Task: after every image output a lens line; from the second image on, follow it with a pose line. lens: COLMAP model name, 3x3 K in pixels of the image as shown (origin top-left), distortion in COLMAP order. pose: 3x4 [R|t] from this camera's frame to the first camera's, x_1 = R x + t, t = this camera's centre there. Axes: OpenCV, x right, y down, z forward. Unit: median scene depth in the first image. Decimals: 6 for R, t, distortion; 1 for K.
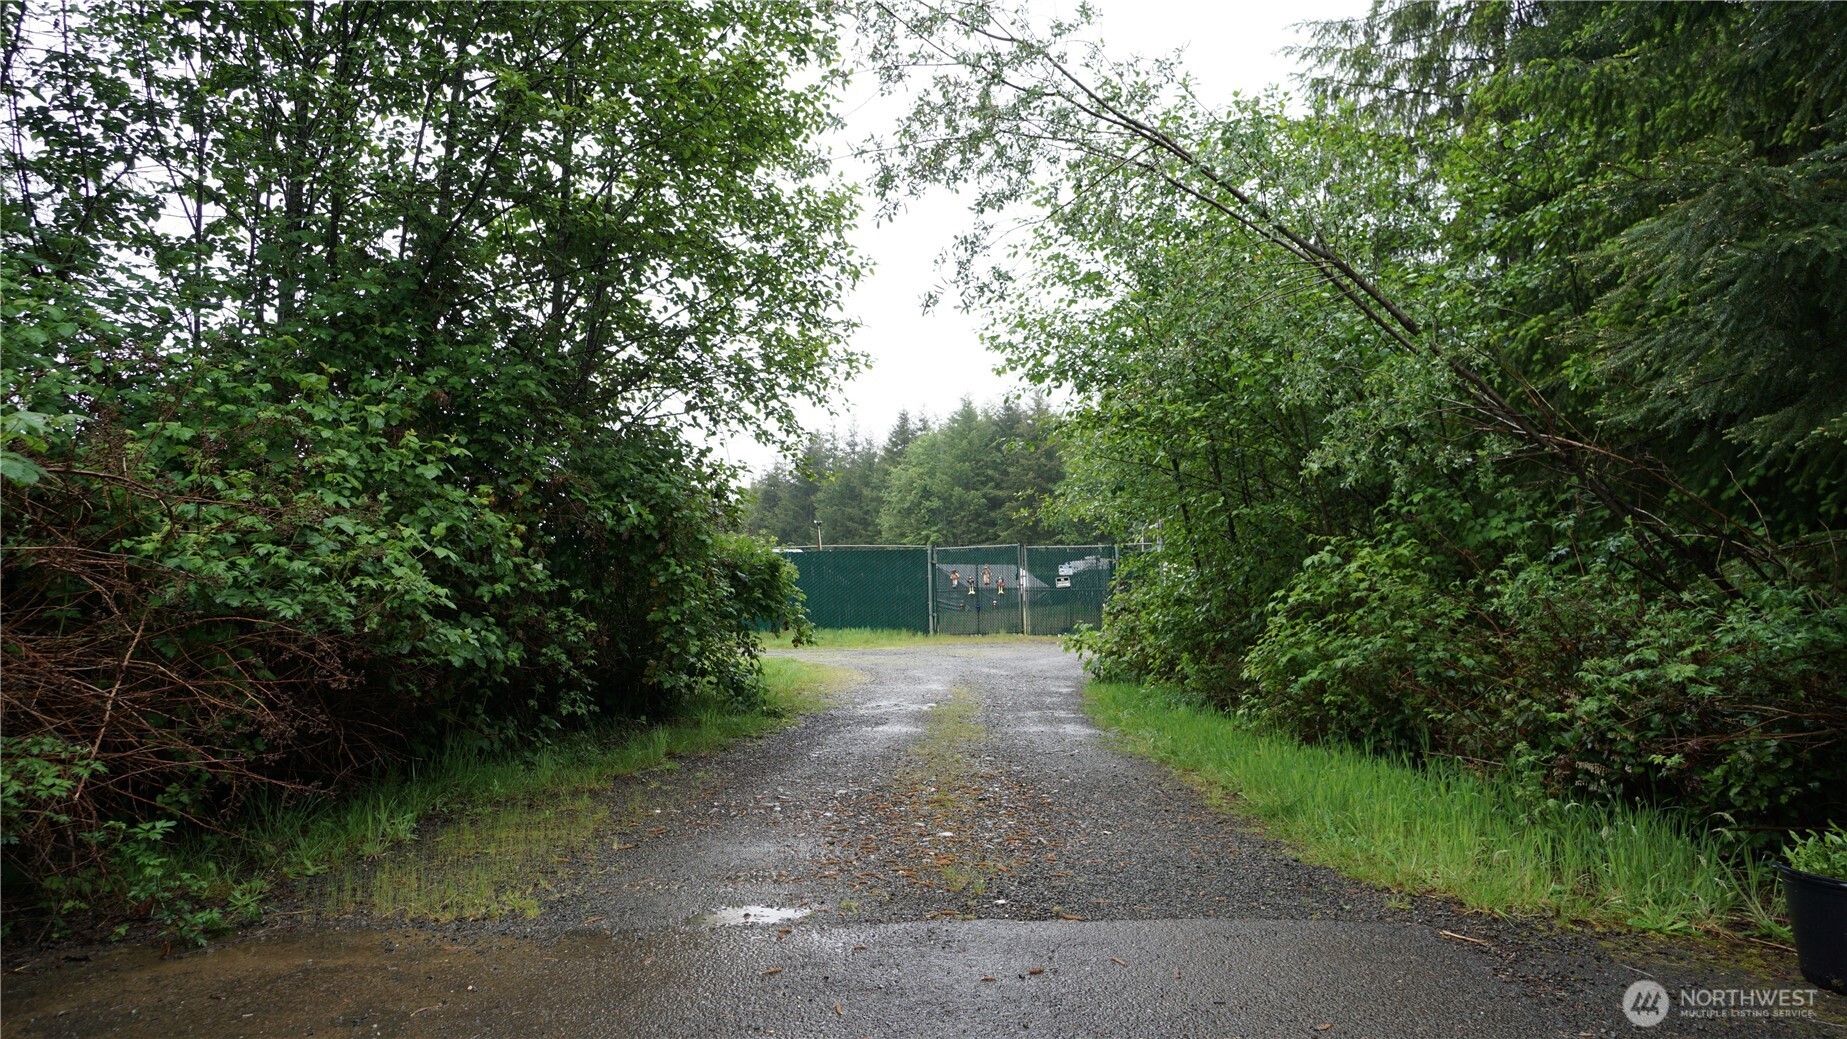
lens RADIAL K [[1147.7, 0, 919.7], [0, 1147.7, 513.3], [0, 0, 1]] dist [0.000033, -0.000009]
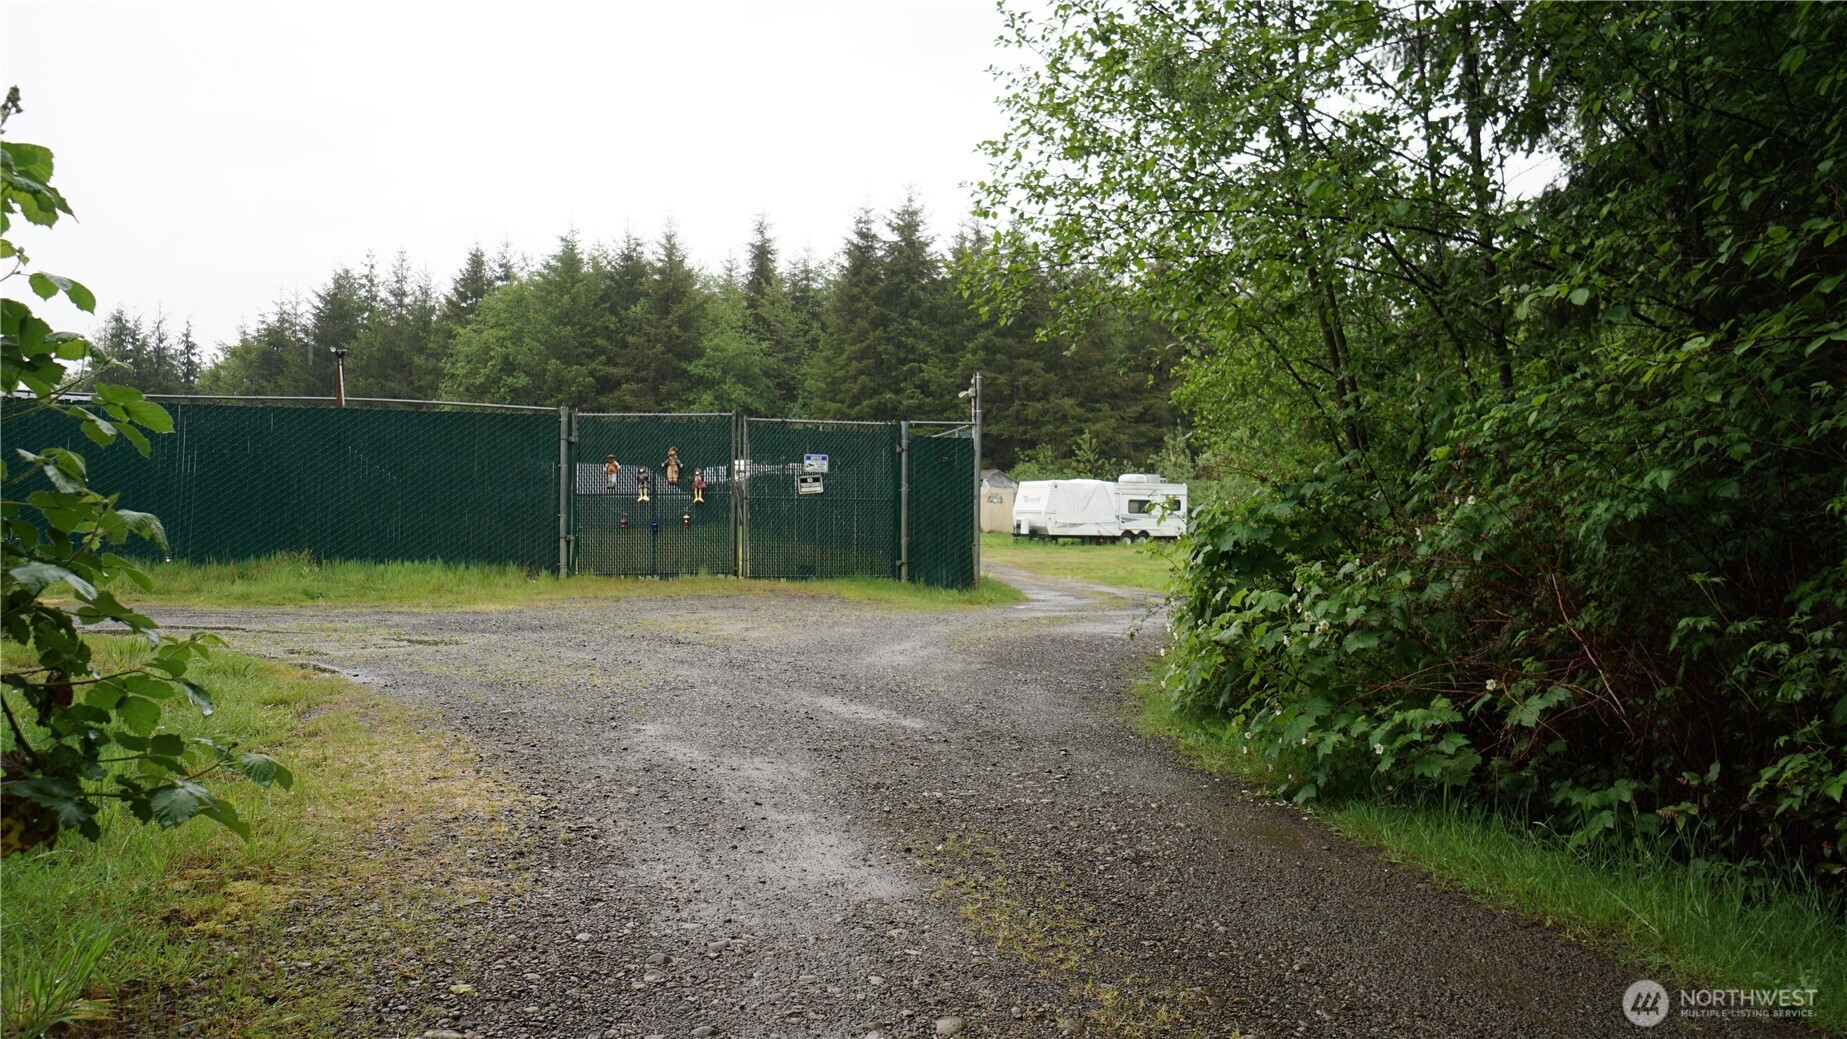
lens RADIAL K [[1354.8, 0, 923.5], [0, 1354.8, 519.5], [0, 0, 1]] dist [0.002729, 0.001619]
pose [[0.950262, 0.025632, 0.310394, -0.030304], [-0.048883, 0.996531, 0.067360, 0.033059], [-0.307590, -0.079182, 0.948218, 0.397086]]
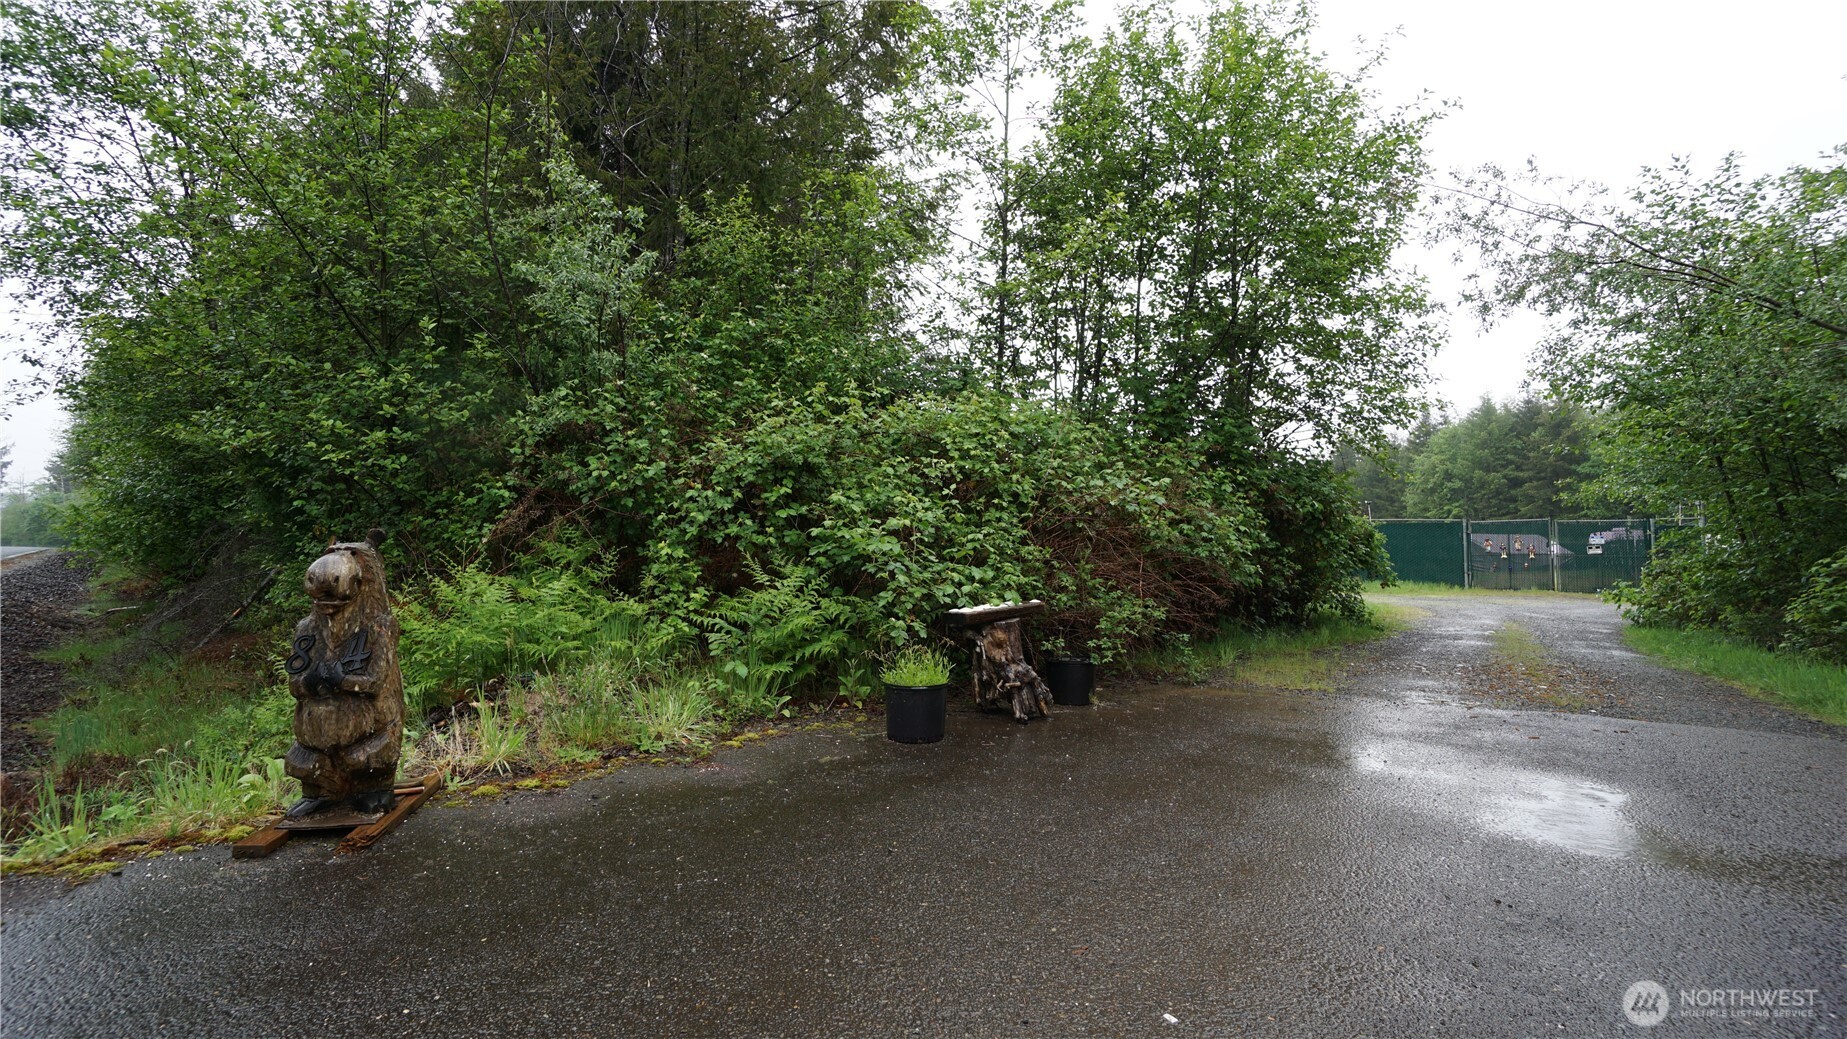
lens RADIAL K [[812.6, 0, 915.9], [0, 812.6, 509.1], [0, 0, 1]] dist [-0.053496, 0.022748]
pose [[0.837885, -0.004704, -0.545827, -0.022561], [0.014404, 0.999805, 0.013495, -0.005500], [0.545657, -0.019169, 0.837789, -0.105307]]
